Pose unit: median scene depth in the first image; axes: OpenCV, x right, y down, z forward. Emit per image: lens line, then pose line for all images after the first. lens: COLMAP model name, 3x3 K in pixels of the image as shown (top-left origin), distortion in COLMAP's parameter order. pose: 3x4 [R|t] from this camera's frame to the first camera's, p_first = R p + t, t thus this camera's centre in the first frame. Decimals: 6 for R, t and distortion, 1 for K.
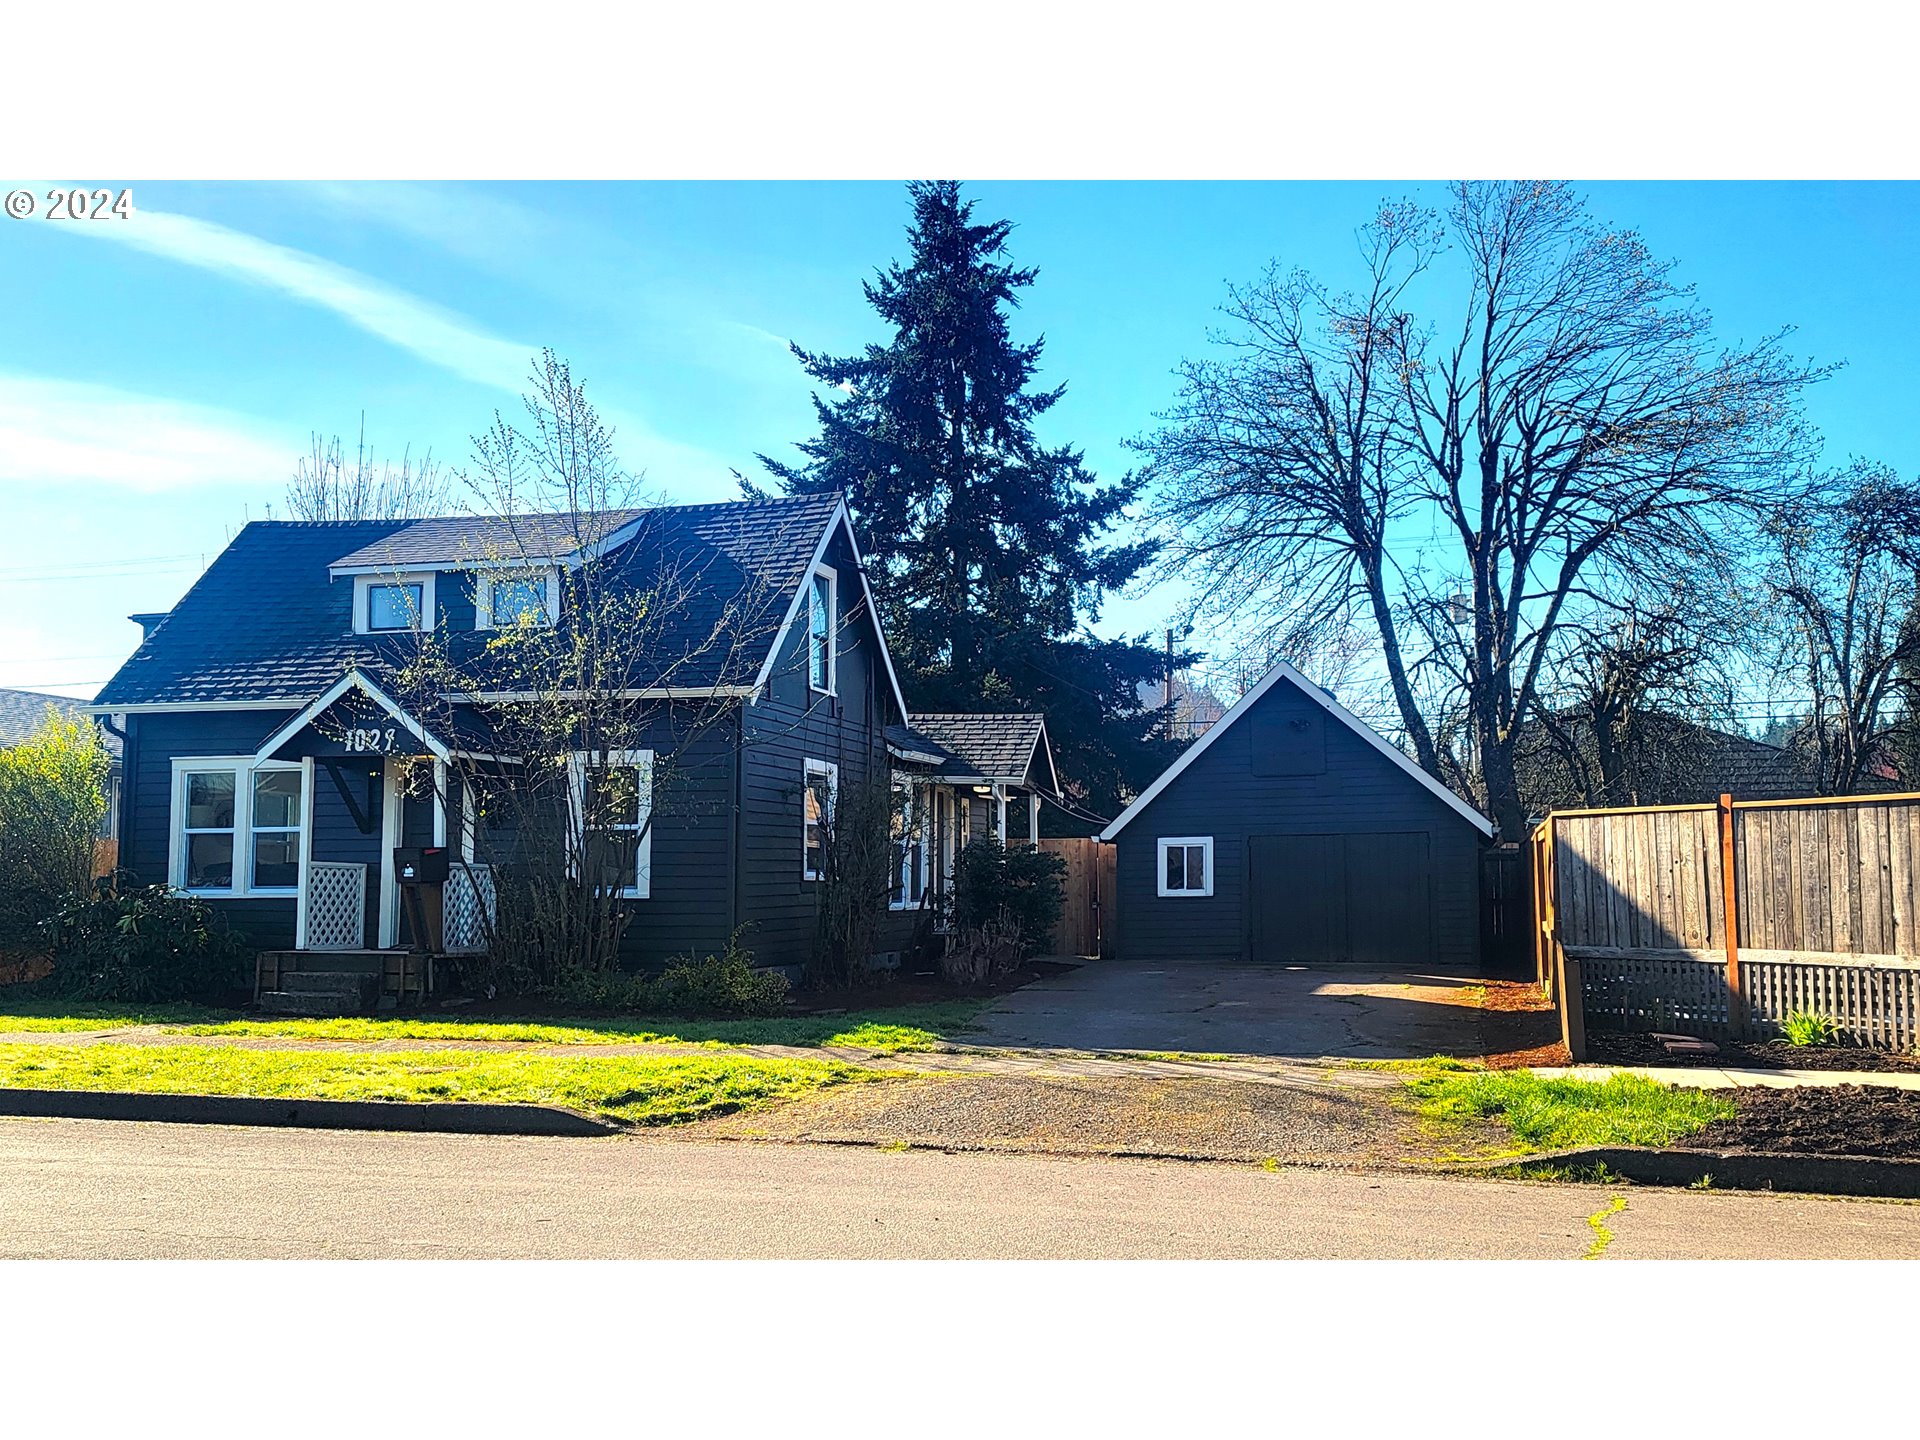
lens RADIAL K [[1454.5, 0, 960.0], [0, 1454.5, 720.0], [0, 0, 1]] dist [0.002615, -0.000810]
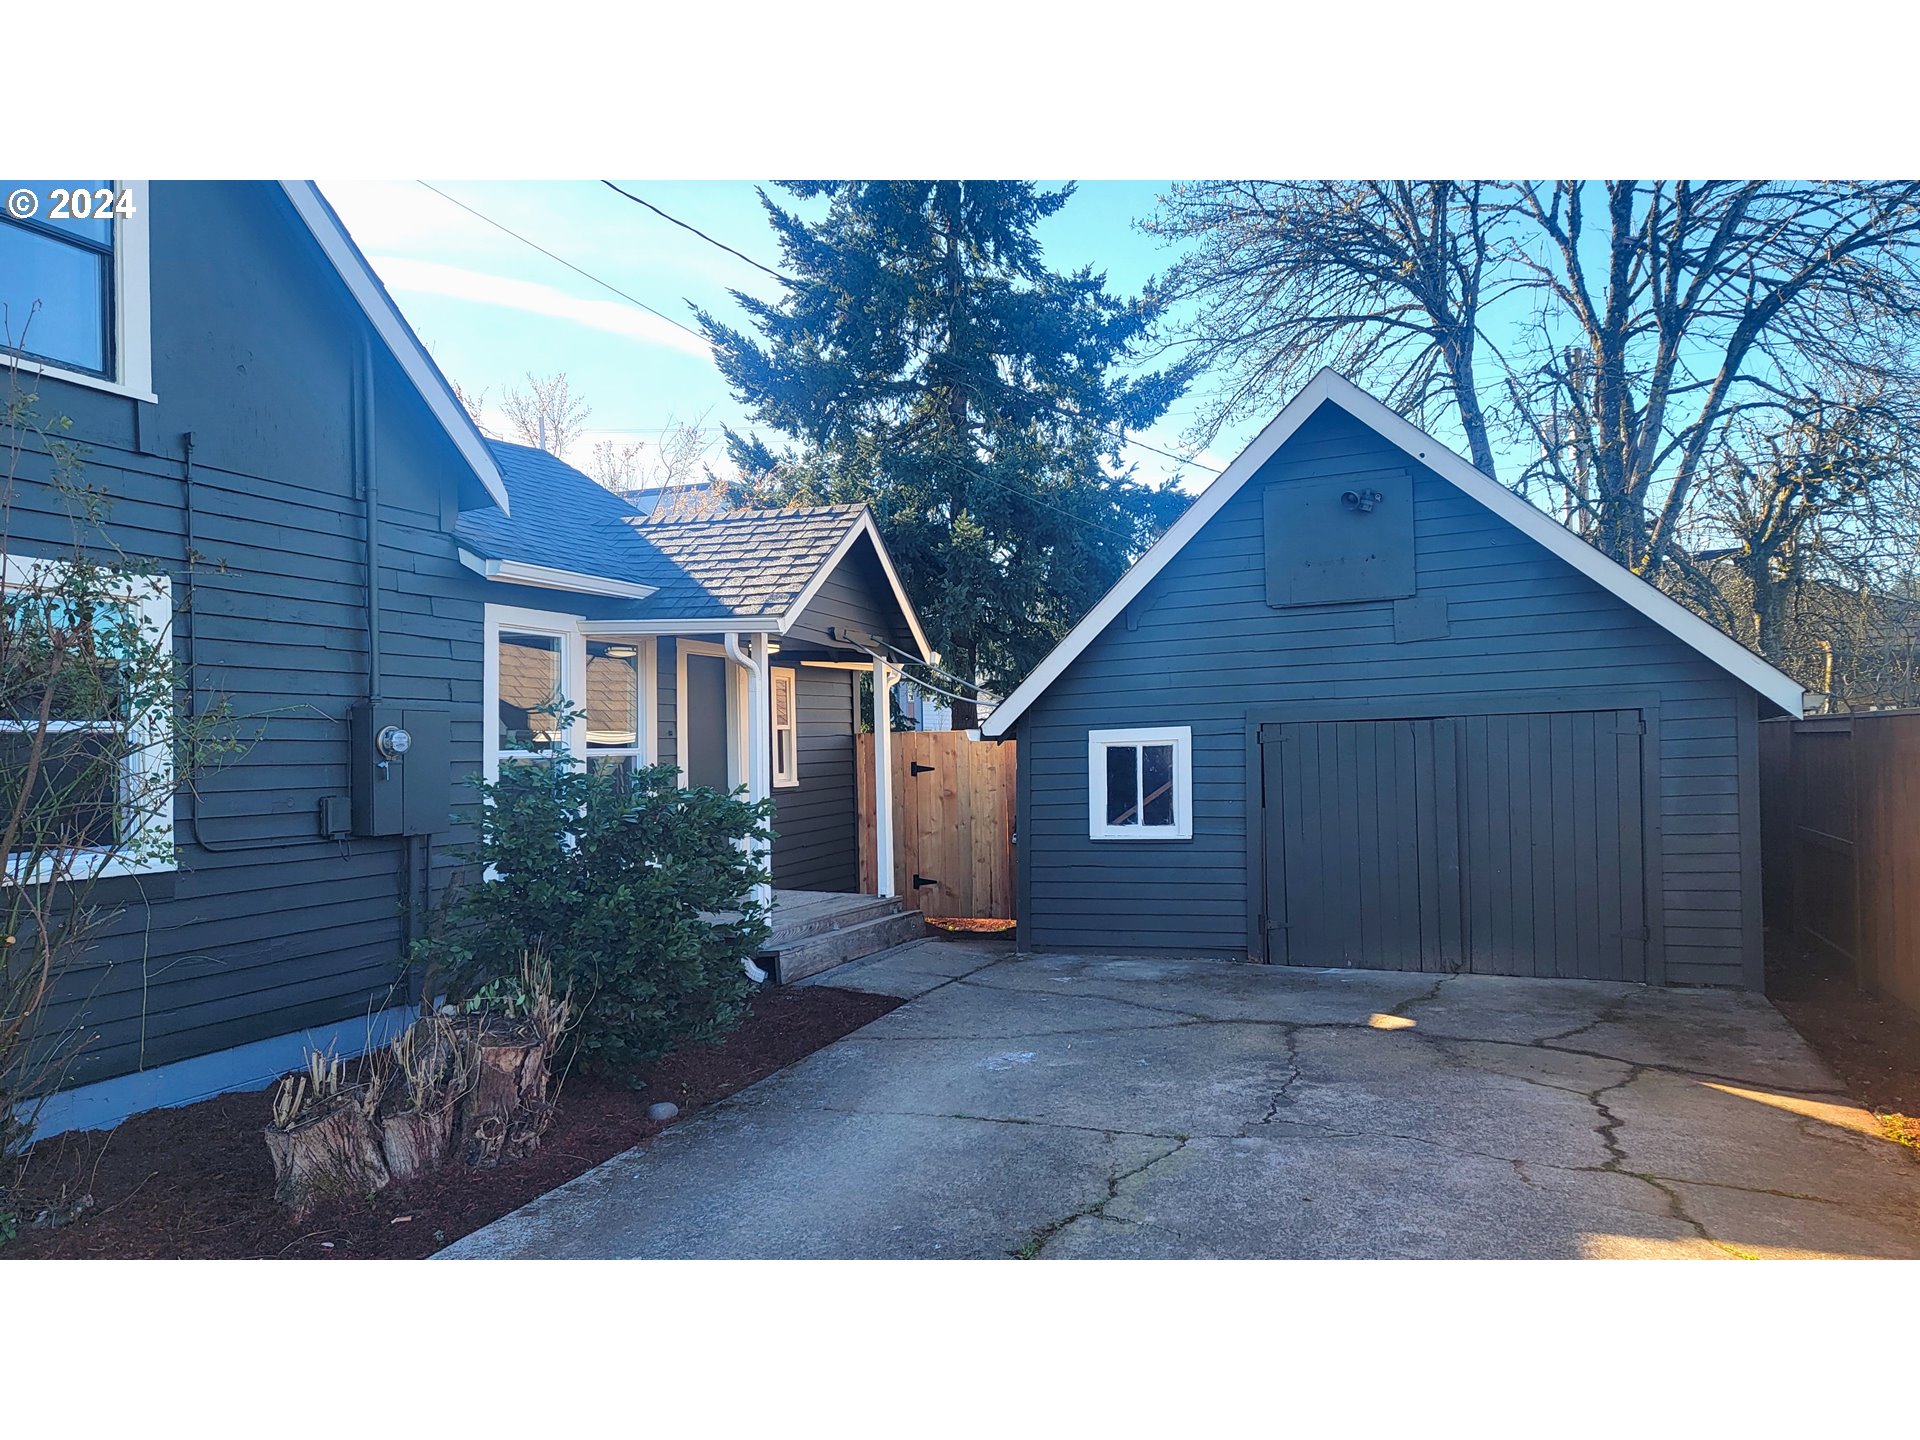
lens RADIAL K [[1221.2, 0, 960.0], [0, 1221.2, 720.0], [0, 0, 1]] dist [0.036222, 0.000065]
pose [[0.995956, -0.021059, -0.087344, 0.062530], [0.028488, 0.995999, 0.084698, 0.018572], [0.085211, -0.086844, 0.992571, 0.268571]]
